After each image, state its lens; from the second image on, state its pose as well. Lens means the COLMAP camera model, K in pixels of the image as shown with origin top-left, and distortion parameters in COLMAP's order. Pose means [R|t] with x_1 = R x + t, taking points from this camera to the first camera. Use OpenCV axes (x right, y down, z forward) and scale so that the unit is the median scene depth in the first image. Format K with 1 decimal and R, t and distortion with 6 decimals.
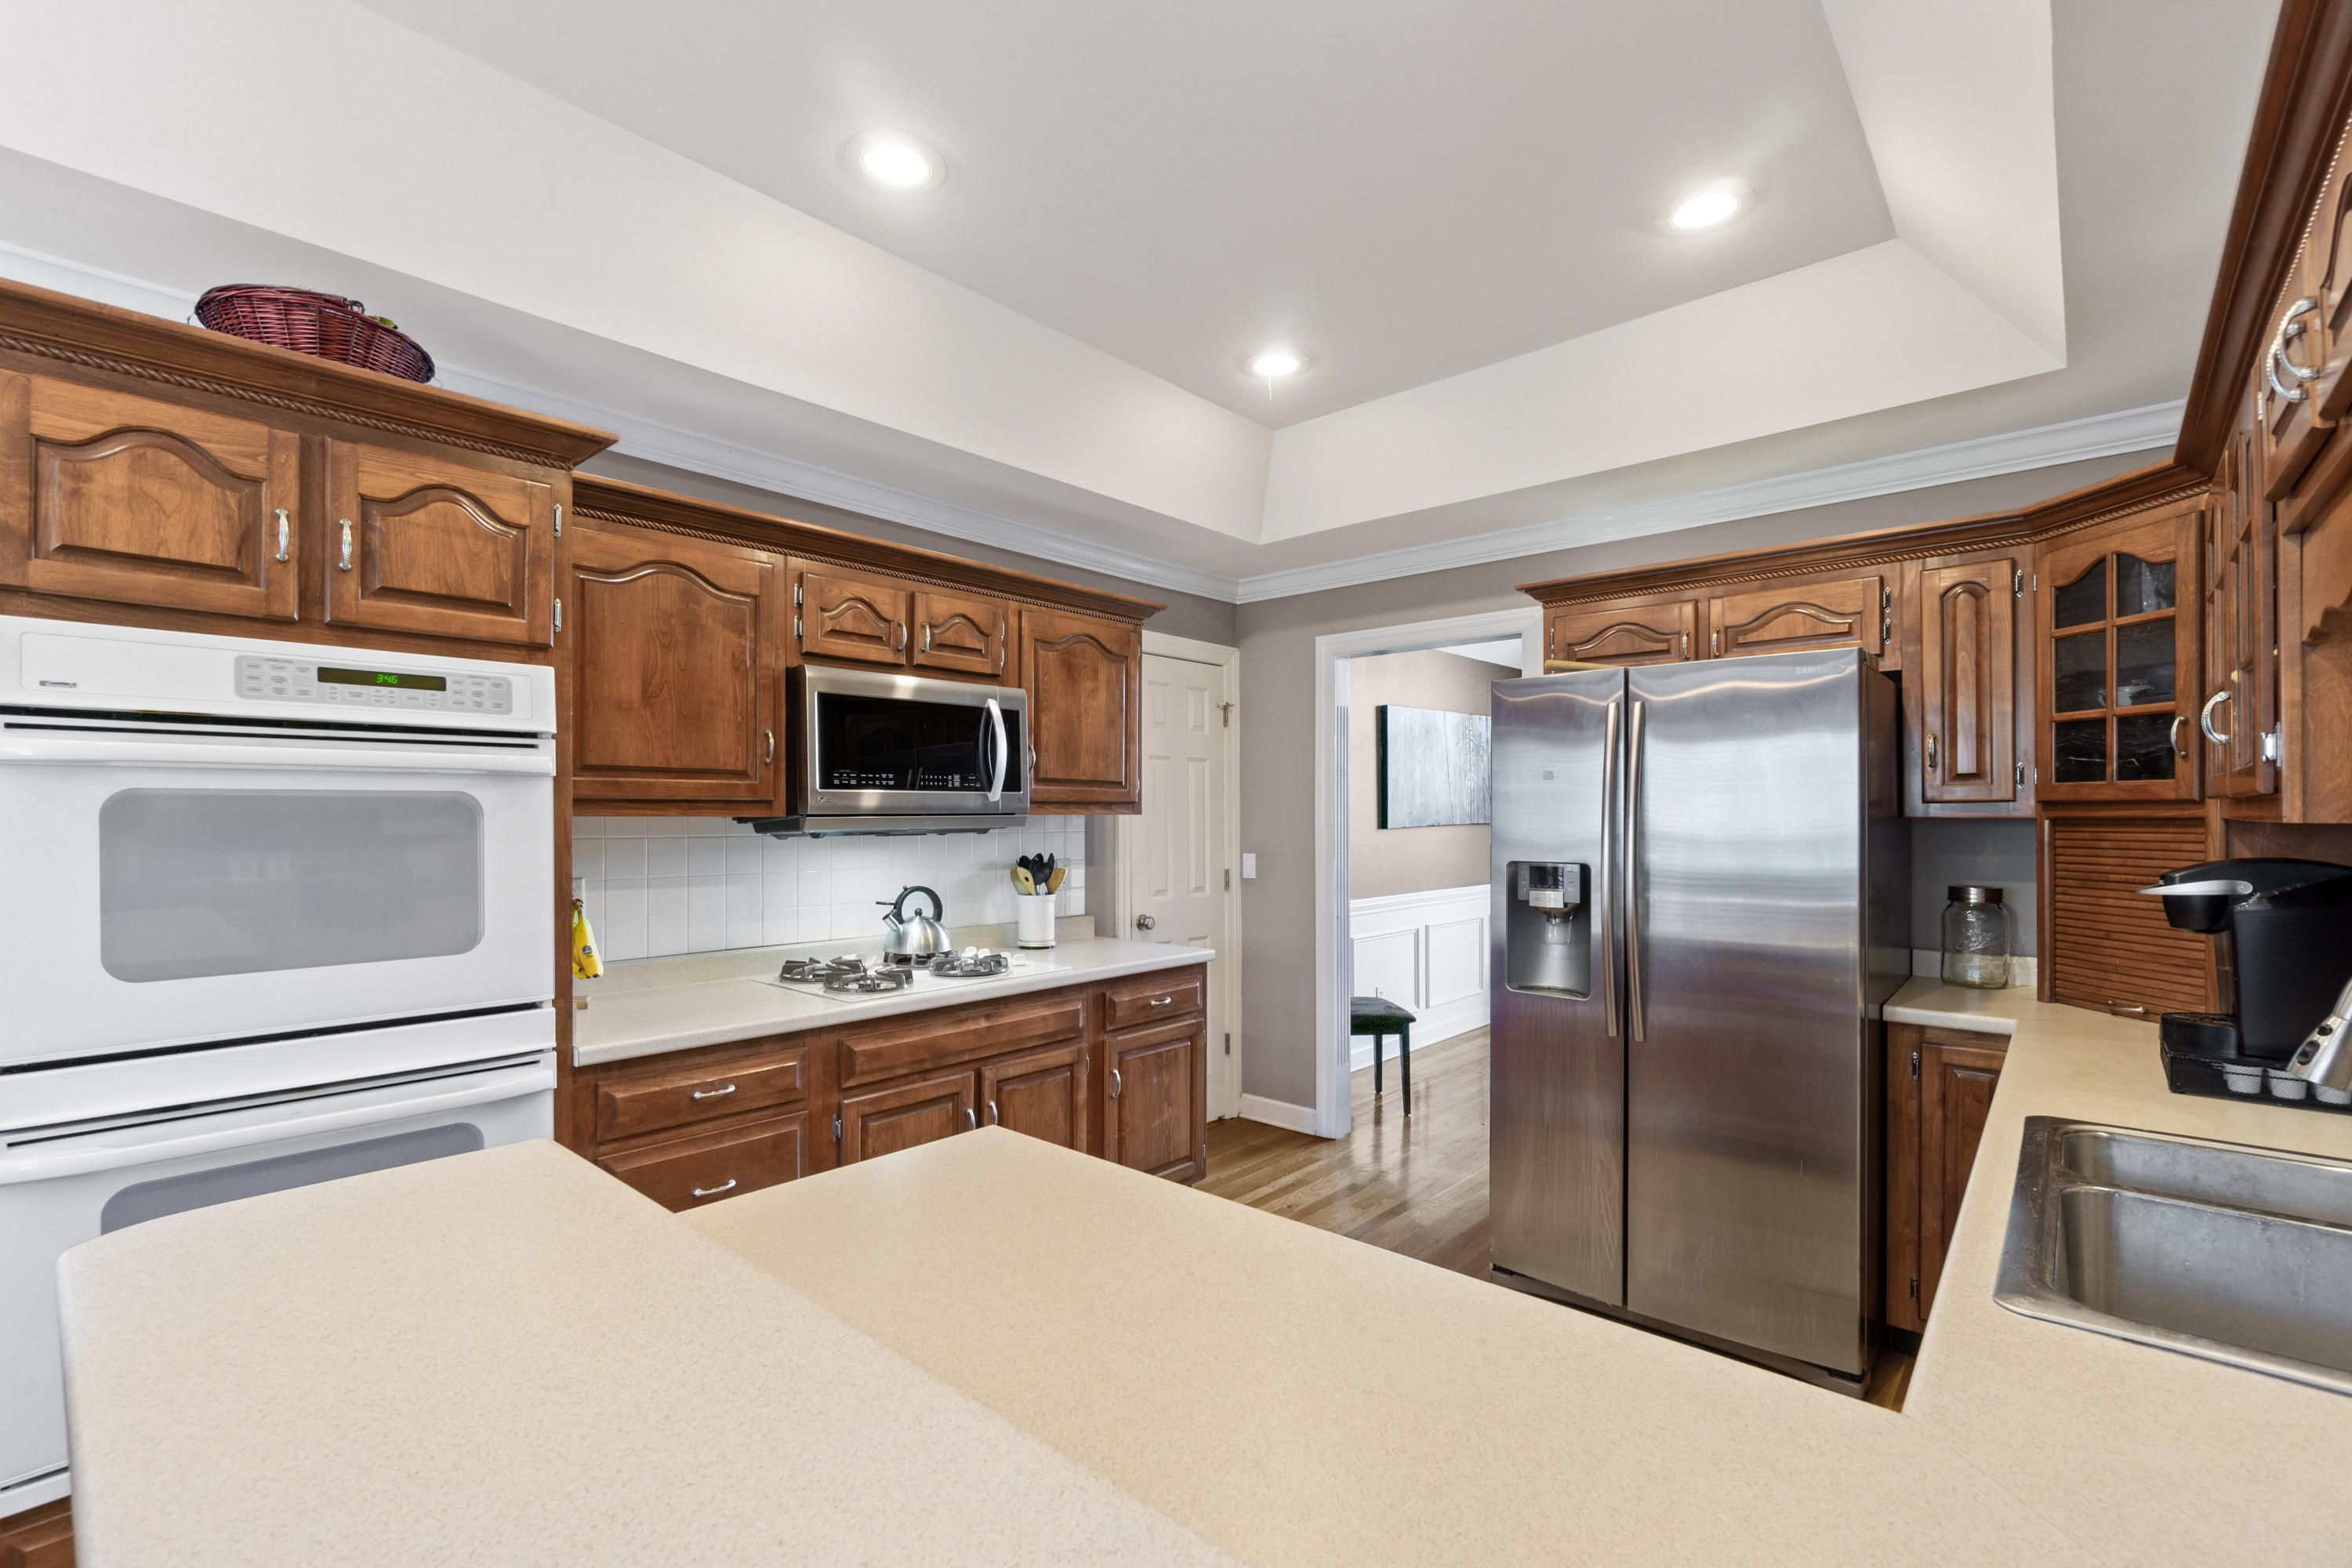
lens RADIAL K [[1022.2, 0, 1178.0], [0, 1022.2, 812.2], [0, 0, 1]] dist [-0.000097, -0.000091]
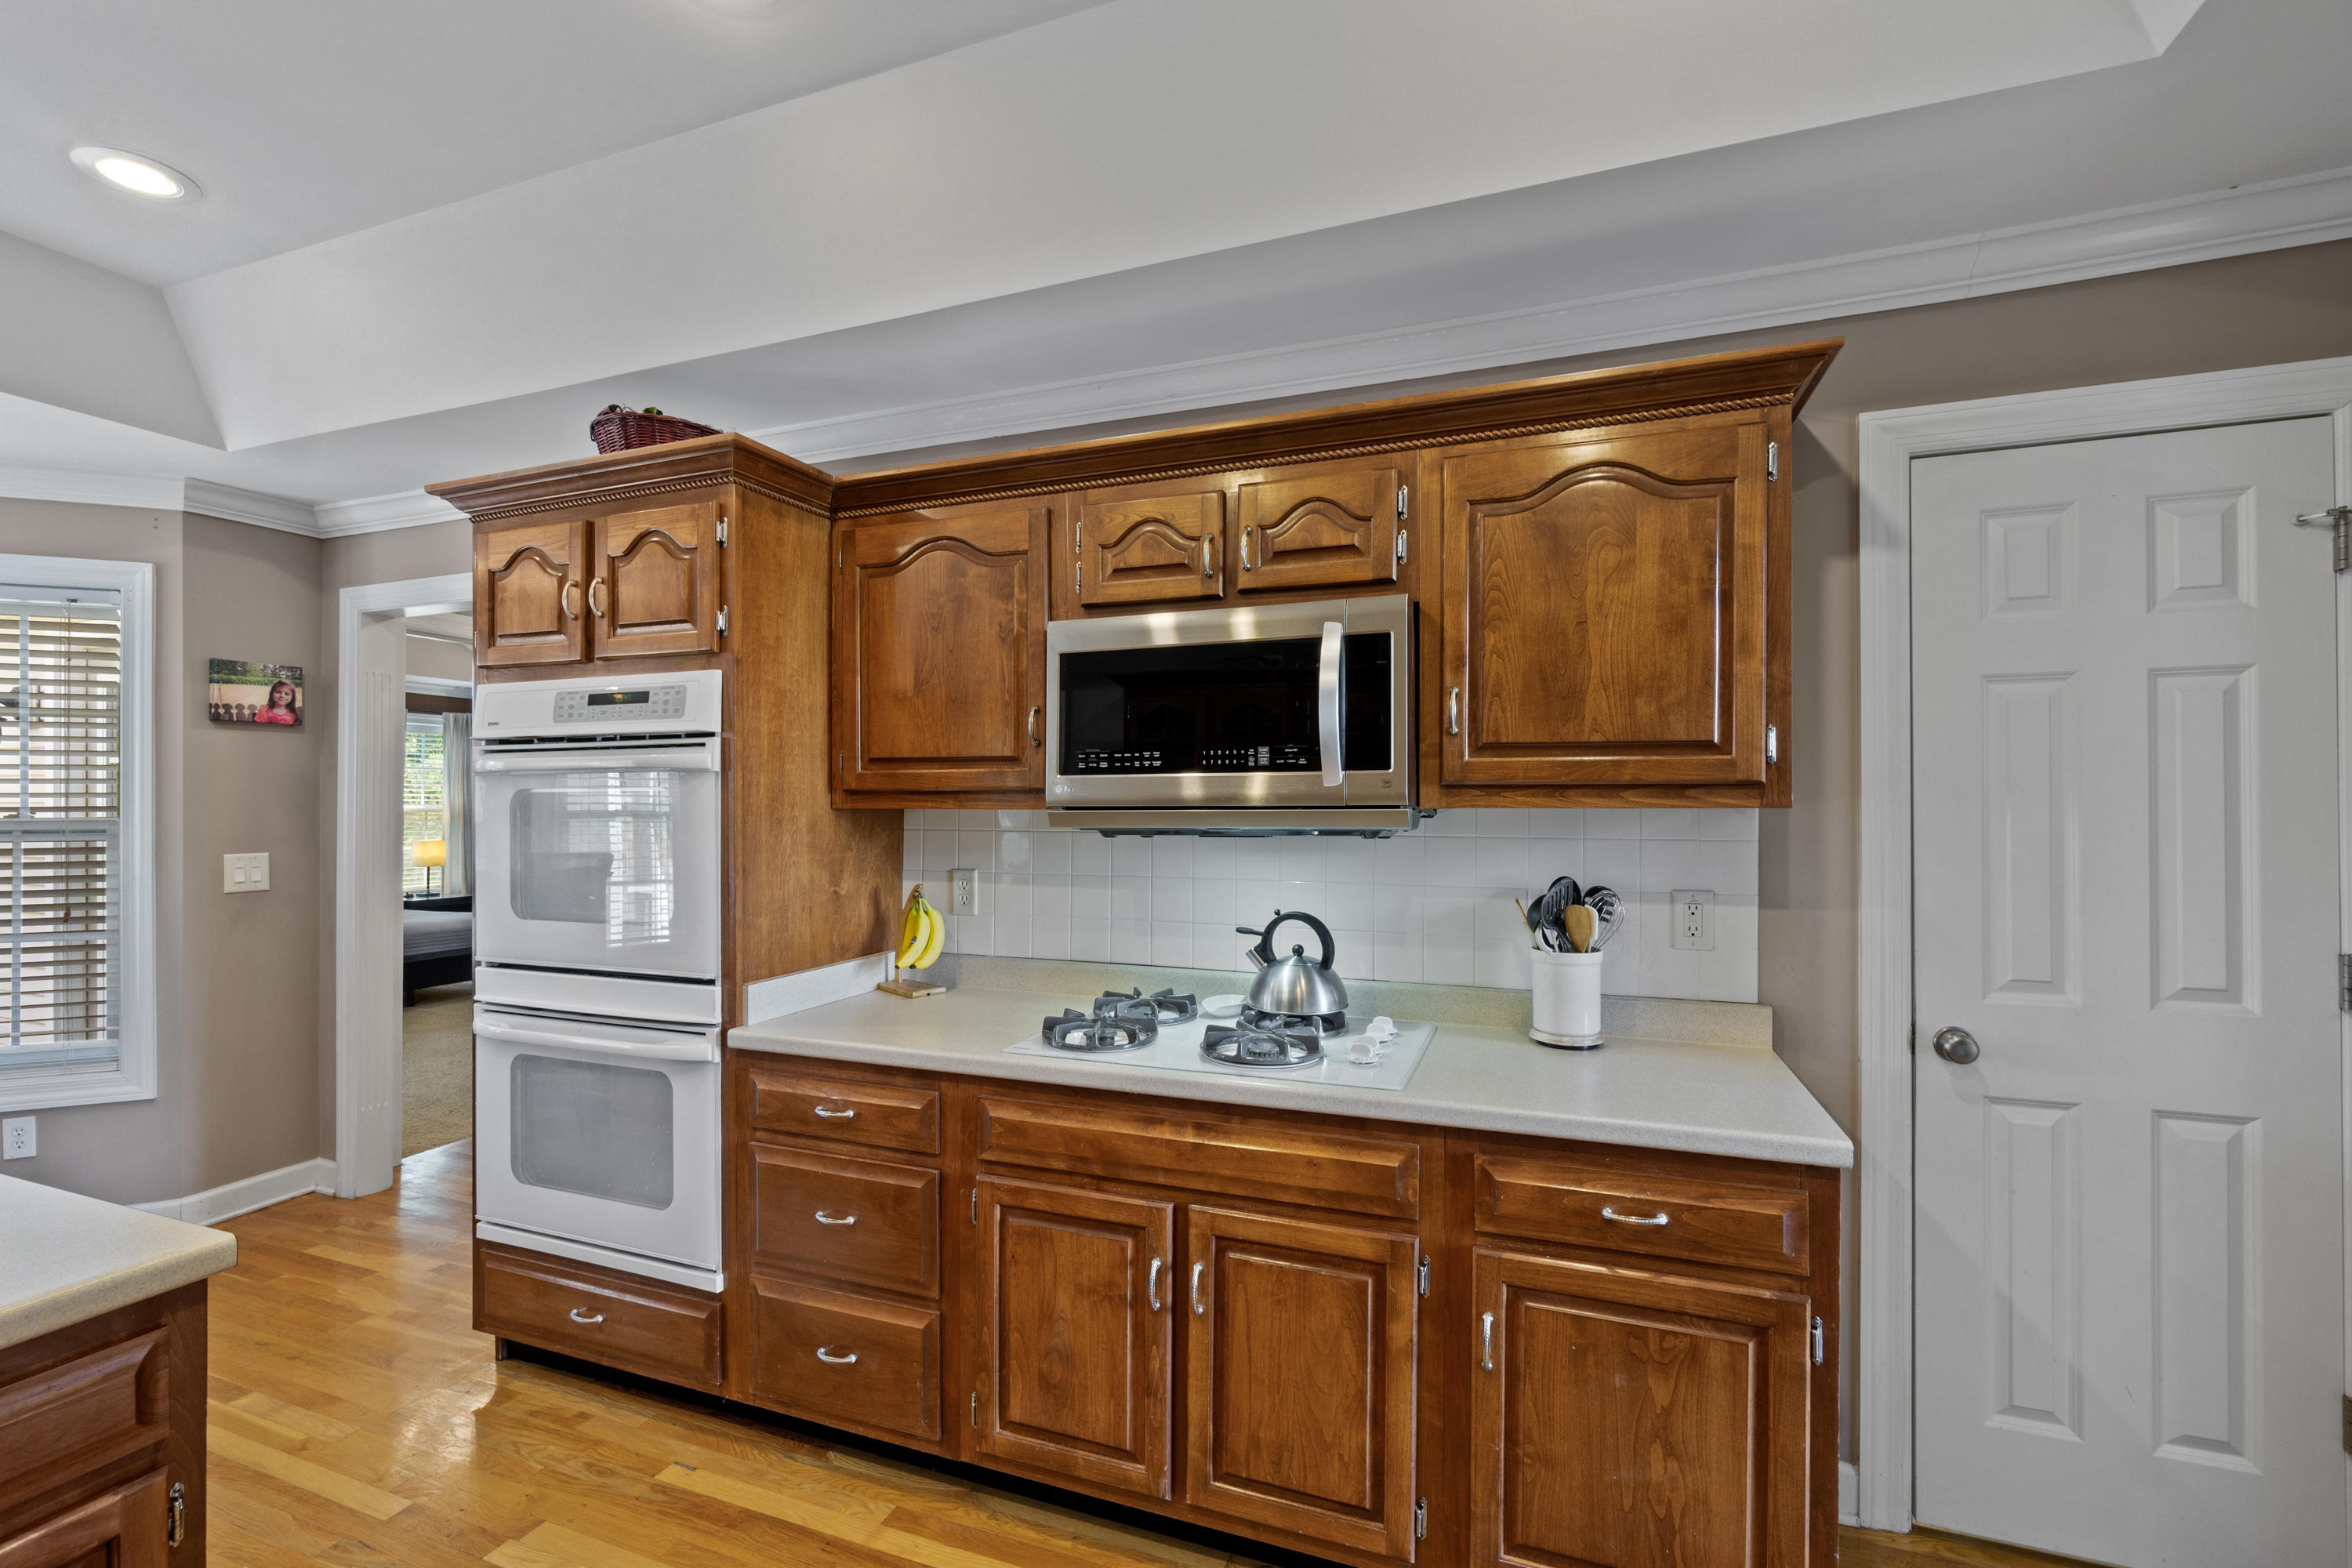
lens RADIAL K [[1020.9, 0, 1169.1], [0, 1020.9, 803.7], [0, 0, 1]] dist [-0.001592, -0.000309]
pose [[0.353085, 0.000092, -0.935591, 0.395187], [0.001769, 0.999998, 0.000766, -0.001078], [0.935590, -0.001926, 0.353084, 0.753631]]
